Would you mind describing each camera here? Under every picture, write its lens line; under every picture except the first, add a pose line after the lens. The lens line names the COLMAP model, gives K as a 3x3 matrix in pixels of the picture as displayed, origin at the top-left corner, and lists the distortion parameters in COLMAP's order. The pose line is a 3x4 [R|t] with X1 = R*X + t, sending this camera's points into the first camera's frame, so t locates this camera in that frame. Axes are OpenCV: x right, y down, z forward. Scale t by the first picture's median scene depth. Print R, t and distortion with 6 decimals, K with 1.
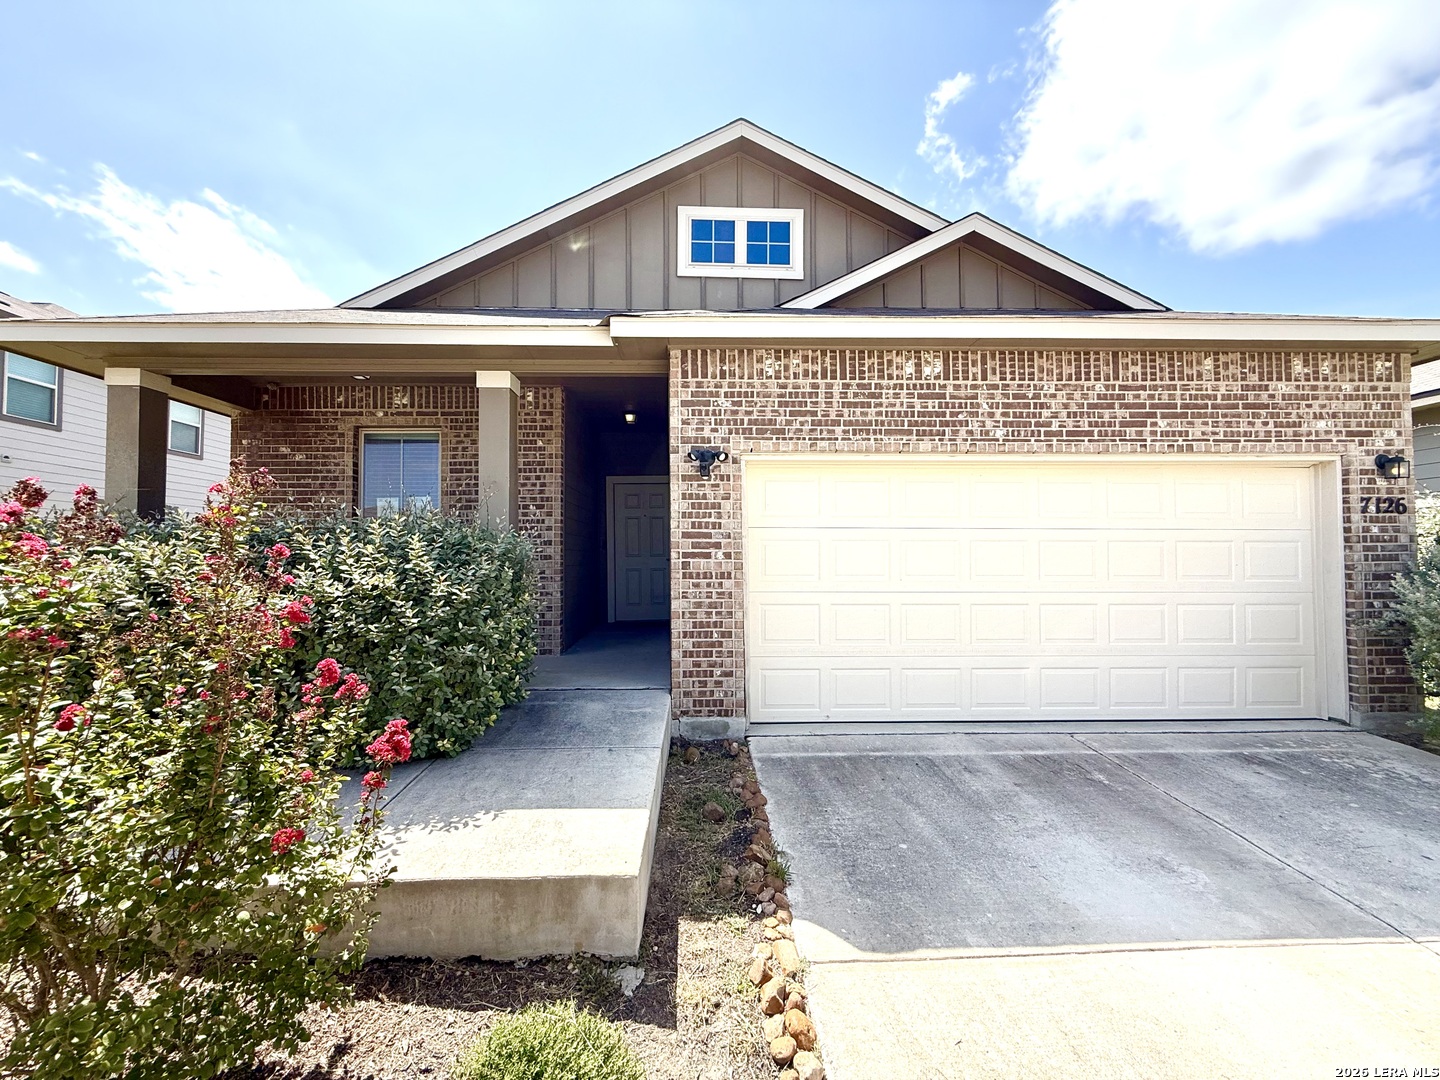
lens RADIAL K [[579.0, 0, 717.6], [0, 579.0, 541.0], [0, 0, 1]] dist [-0.001331, 0.000297]
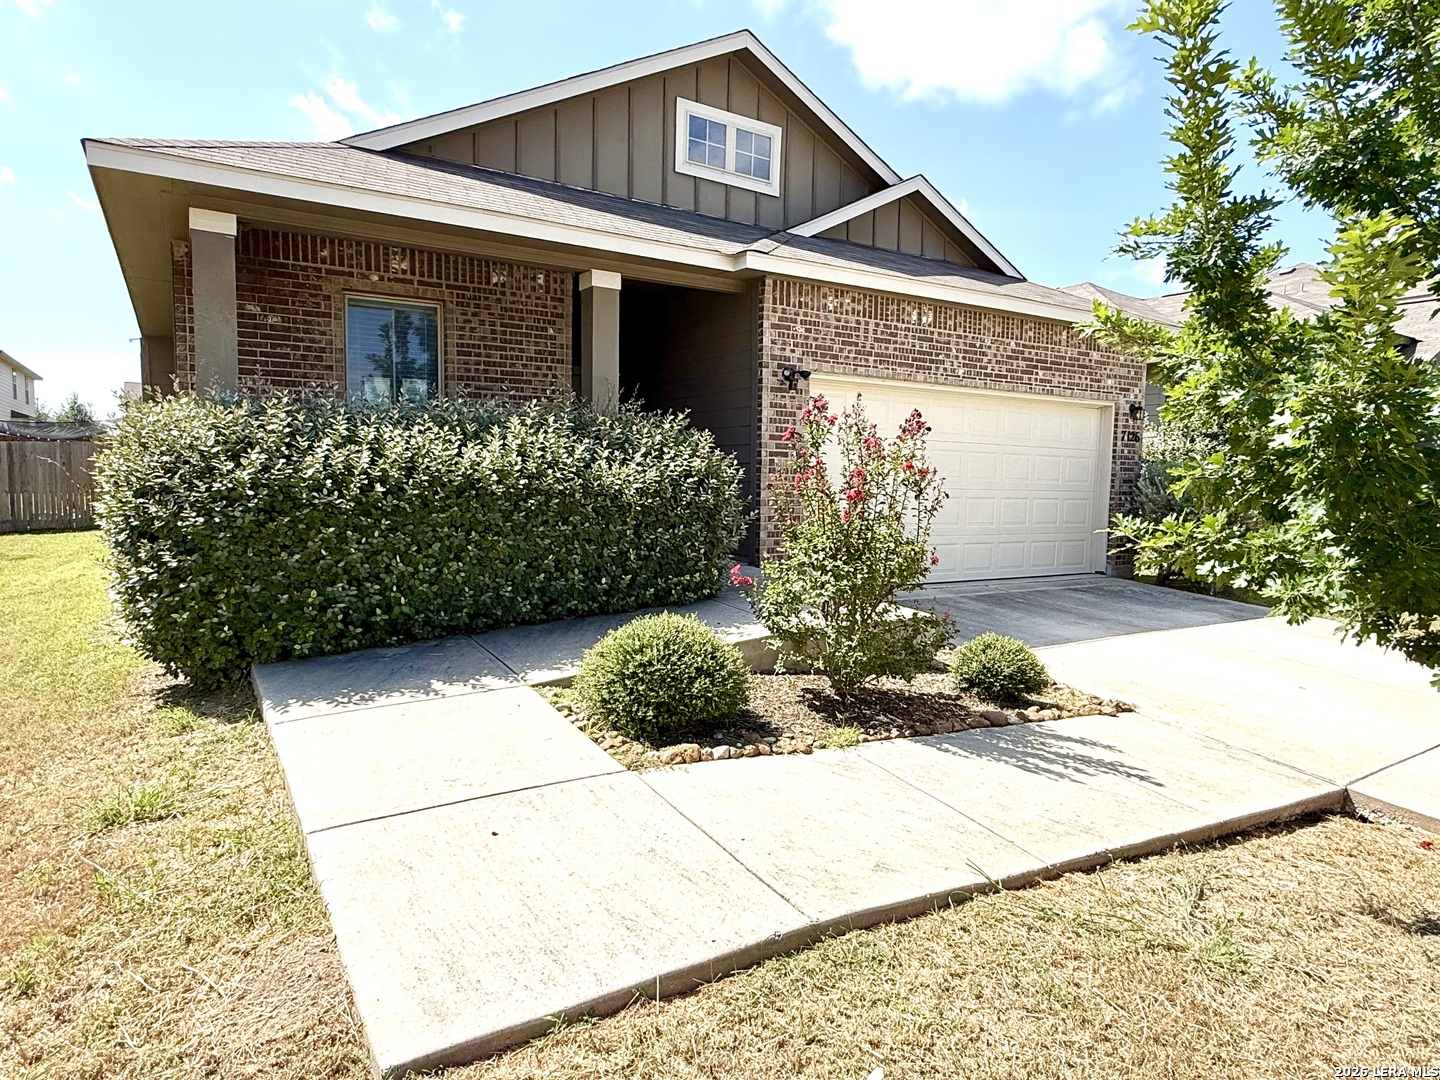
lens RADIAL K [[849.0, 0, 724.9], [0, 849.0, 542.6], [0, 0, 1]] dist [-0.002033, -0.000211]
pose [[0.866355, -0.020688, 0.499001, -0.990970], [-0.034930, 0.994185, 0.101862, 0.030436], [-0.498206, -0.105678, 0.860594, -0.485447]]
